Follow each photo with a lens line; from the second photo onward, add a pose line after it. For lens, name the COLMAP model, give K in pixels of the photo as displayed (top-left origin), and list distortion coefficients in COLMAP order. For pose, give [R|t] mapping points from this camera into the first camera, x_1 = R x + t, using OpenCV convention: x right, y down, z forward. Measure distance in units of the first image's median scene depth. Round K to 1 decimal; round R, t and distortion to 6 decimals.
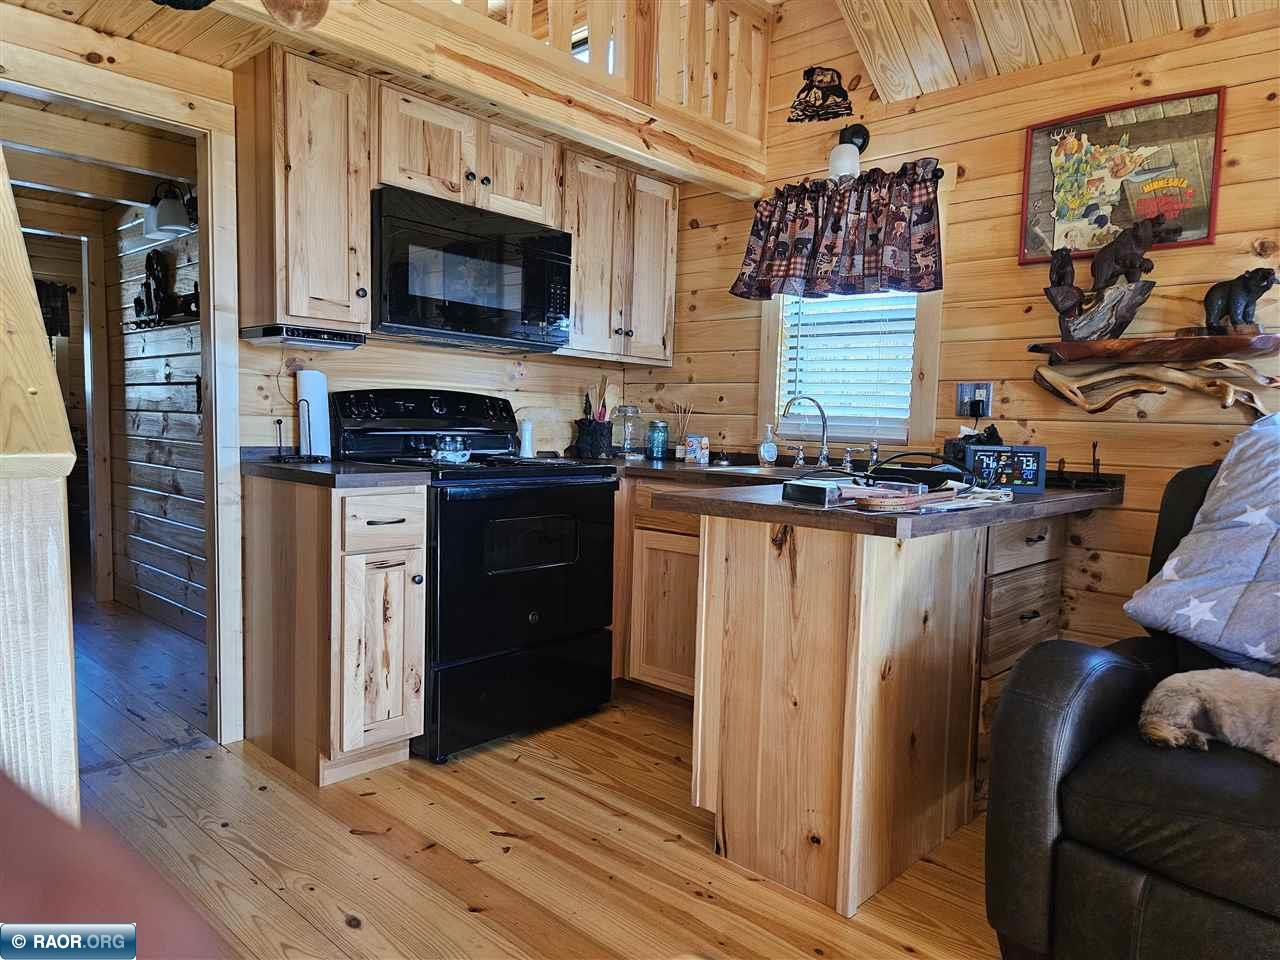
lens RADIAL K [[854.5, 0, 640.5], [0, 854.5, 504.9], [0, 0, 1]] dist [0.085054, -0.075691]
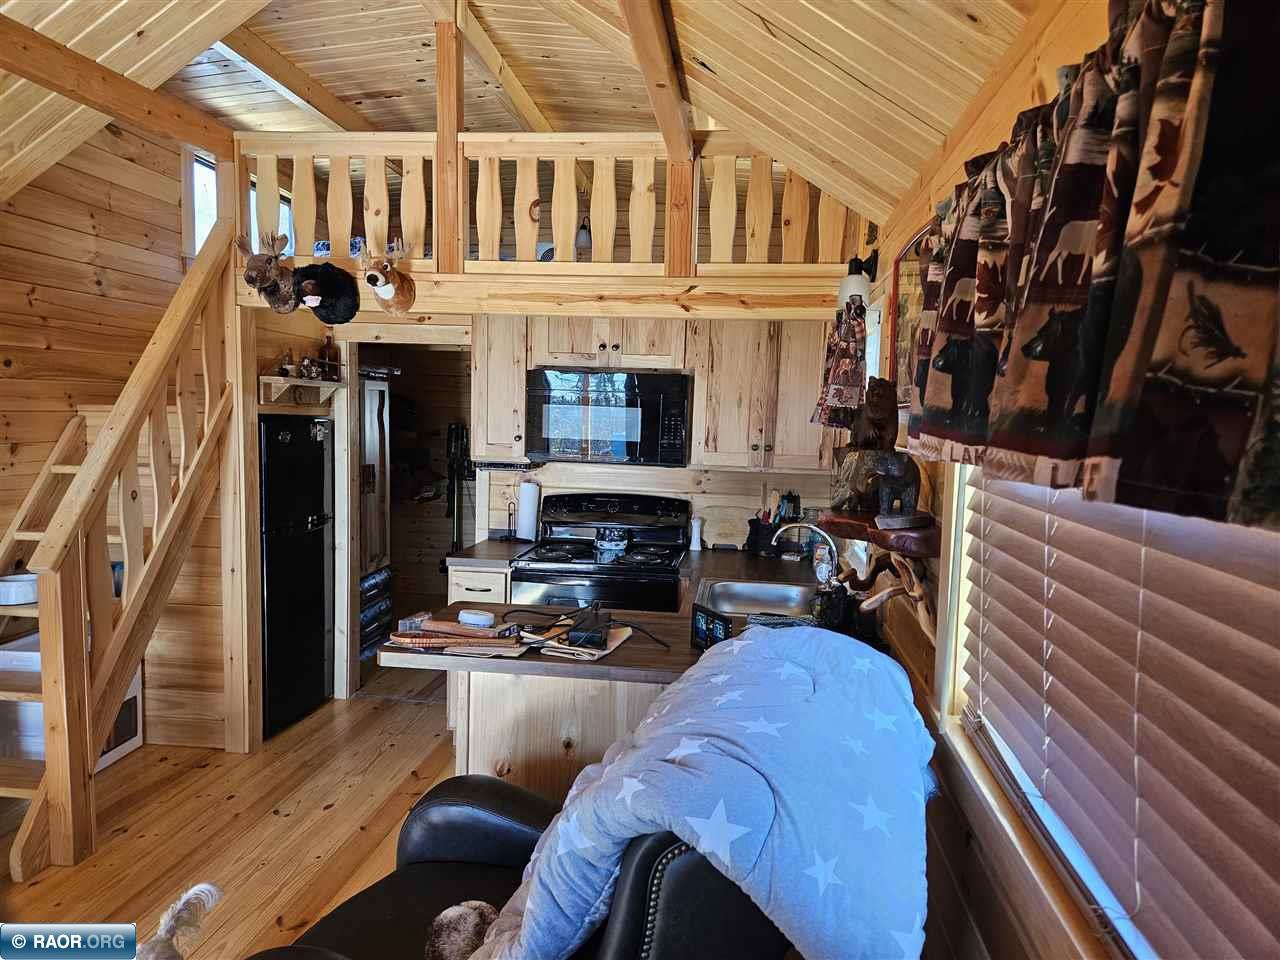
lens RADIAL K [[849.6, 0, 663.3], [0, 849.6, 520.8], [0, 0, 1]] dist [0.041237, 0.000157]
pose [[0.591525, 0.091805, -0.801043, 1.008987], [-0.088905, 0.994865, 0.048368, -0.186026], [0.801370, 0.042606, 0.596649, 0.294712]]
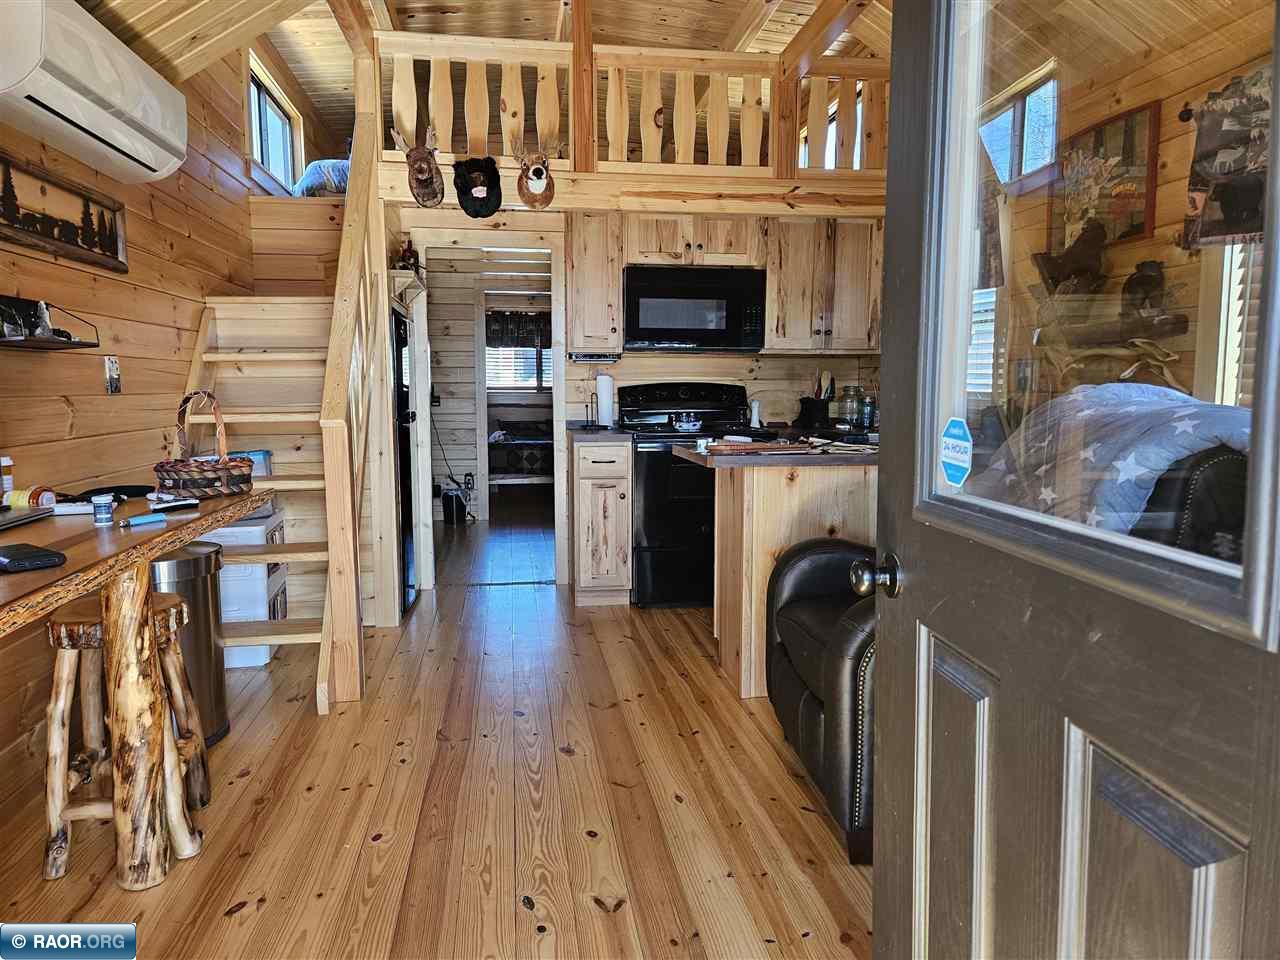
lens RADIAL K [[854.5, 0, 640.5], [0, 854.5, 504.9], [0, 0, 1]] dist [0.085054, -0.075691]
pose [[0.778080, 0.054808, -0.625769, 0.769685], [-0.036197, 0.998443, 0.042442, 0.026681], [0.627121, -0.010372, 0.778853, -0.287604]]
